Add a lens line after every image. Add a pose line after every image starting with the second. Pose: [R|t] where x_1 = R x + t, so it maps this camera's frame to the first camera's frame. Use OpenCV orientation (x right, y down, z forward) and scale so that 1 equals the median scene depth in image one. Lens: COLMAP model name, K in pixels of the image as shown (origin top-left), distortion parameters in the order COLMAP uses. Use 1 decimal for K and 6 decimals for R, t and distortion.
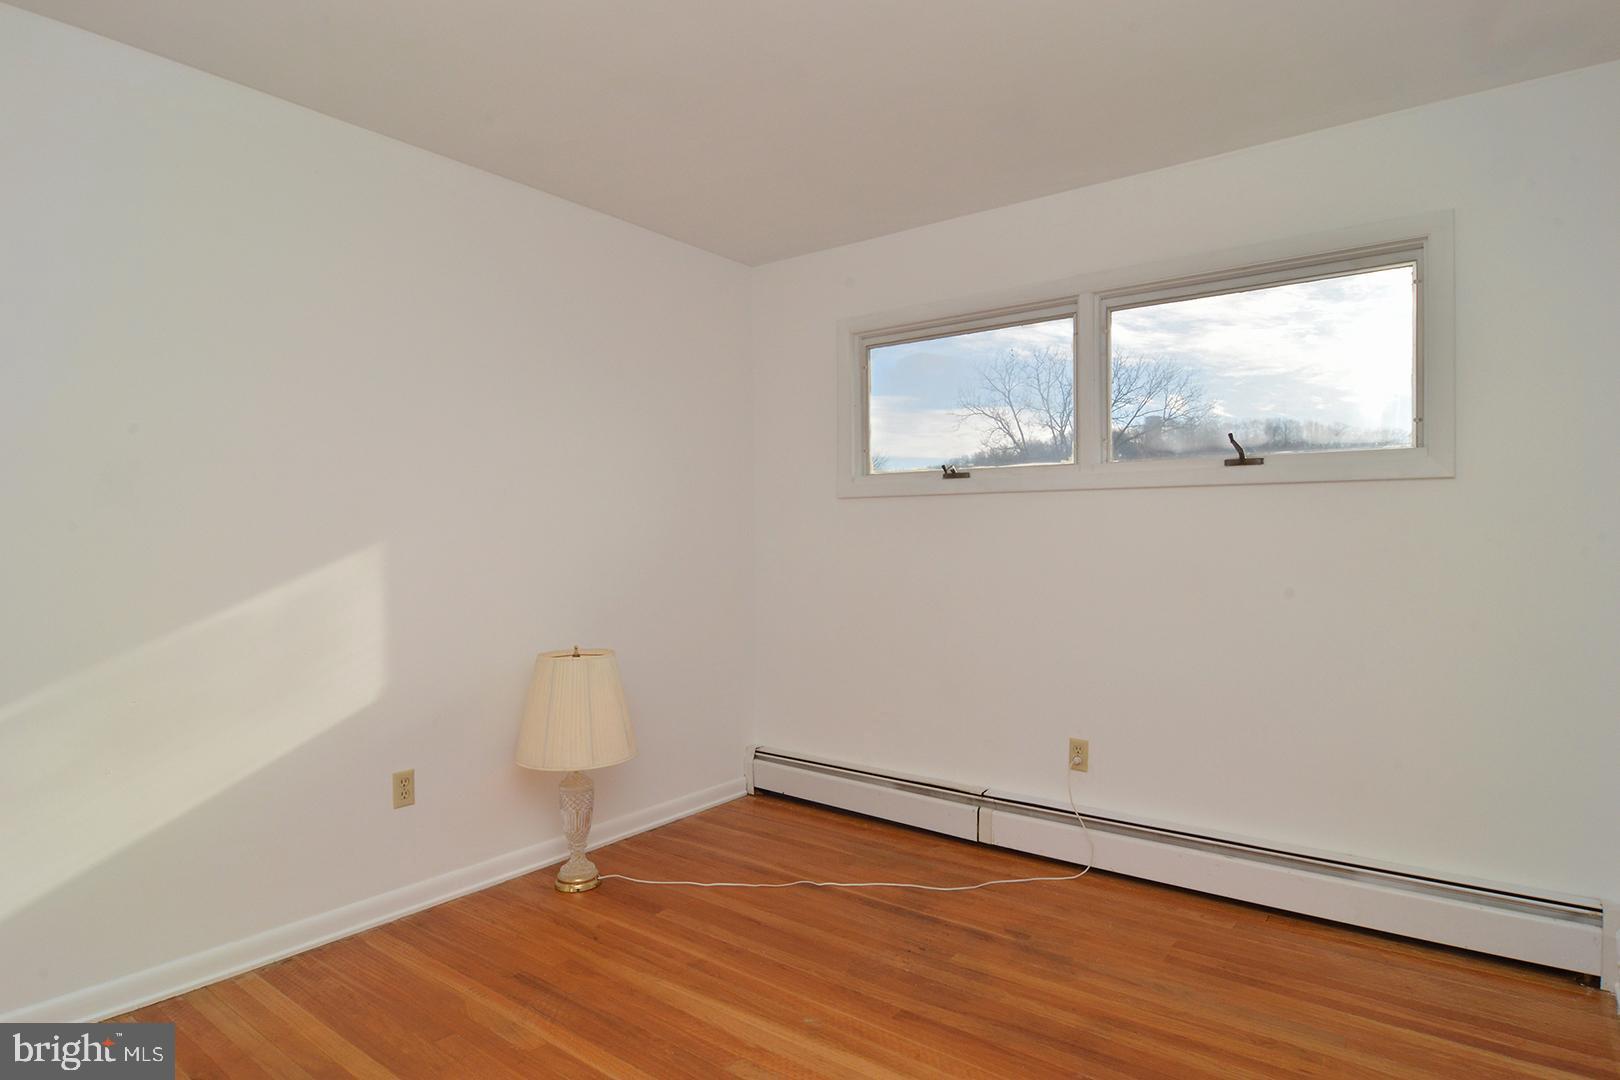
lens RADIAL K [[882.1, 0, 813.0], [0, 882.1, 545.7], [0, 0, 1]] dist [-0.008556, -0.008522]
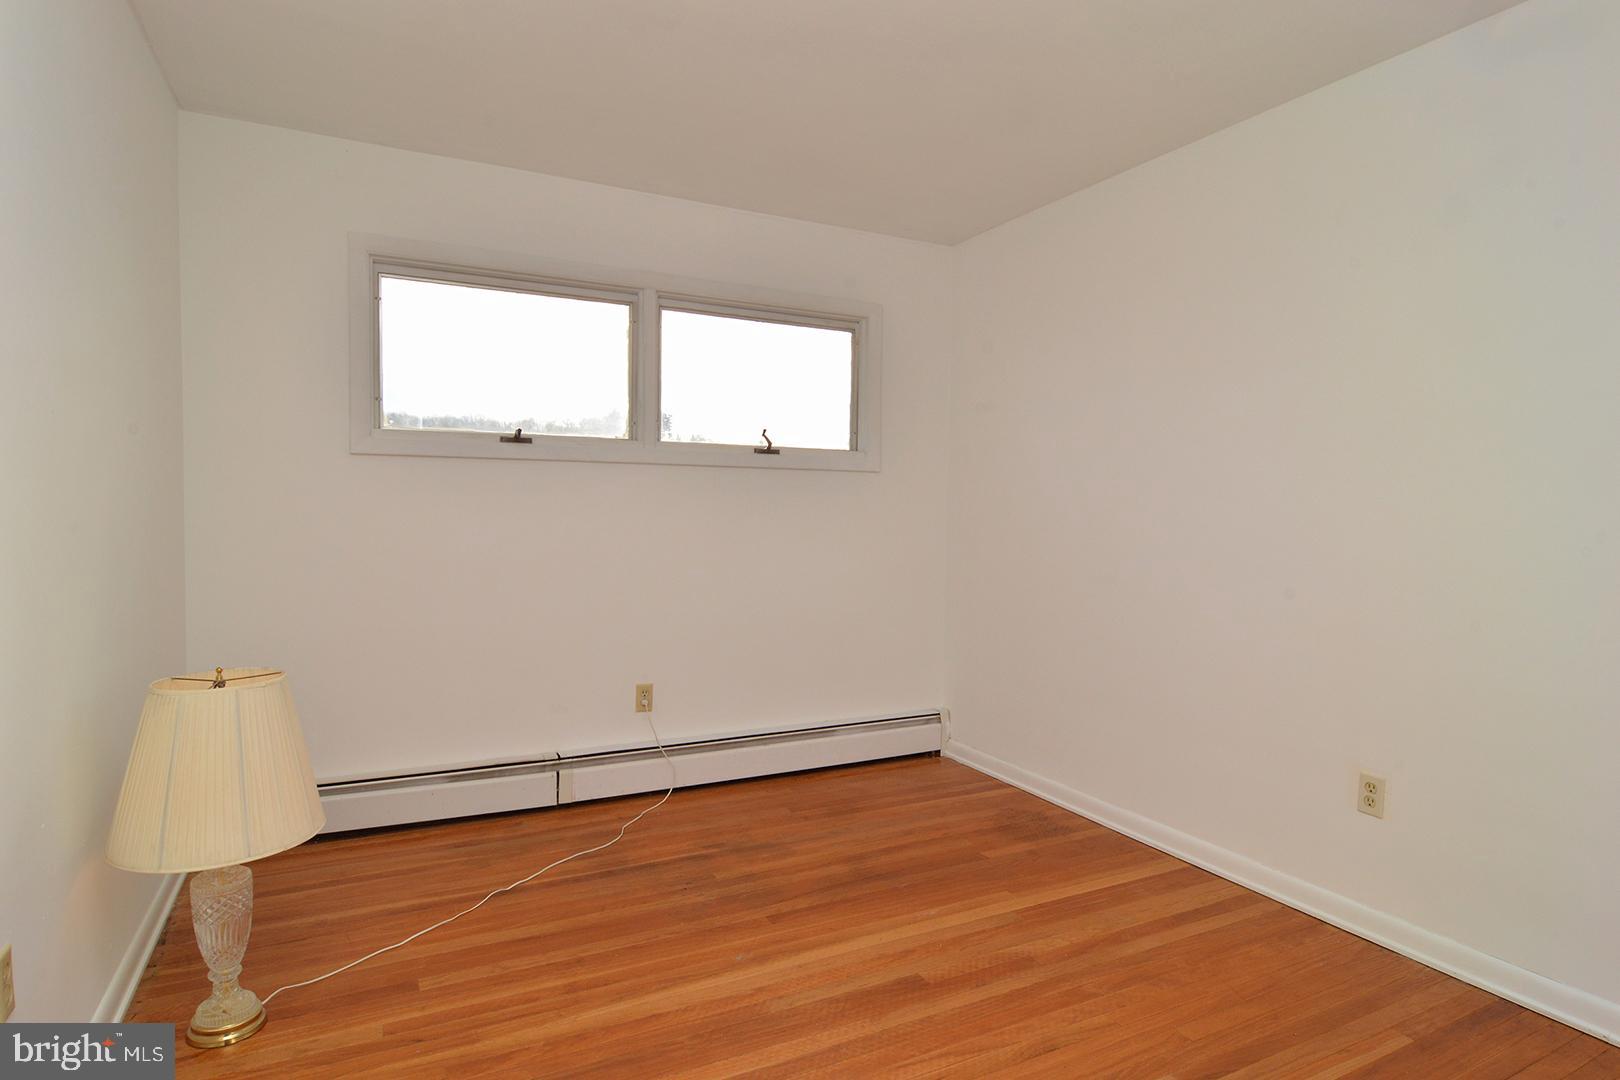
lens RADIAL K [[882.1, 0, 813.0], [0, 882.1, 545.7], [0, 0, 1]] dist [-0.008556, -0.008522]
pose [[0.424390, -0.026646, 0.905087, -0.732791], [-0.002732, 0.999525, 0.030708, 0.007763], [-0.905475, -0.015505, 0.424116, 0.380626]]
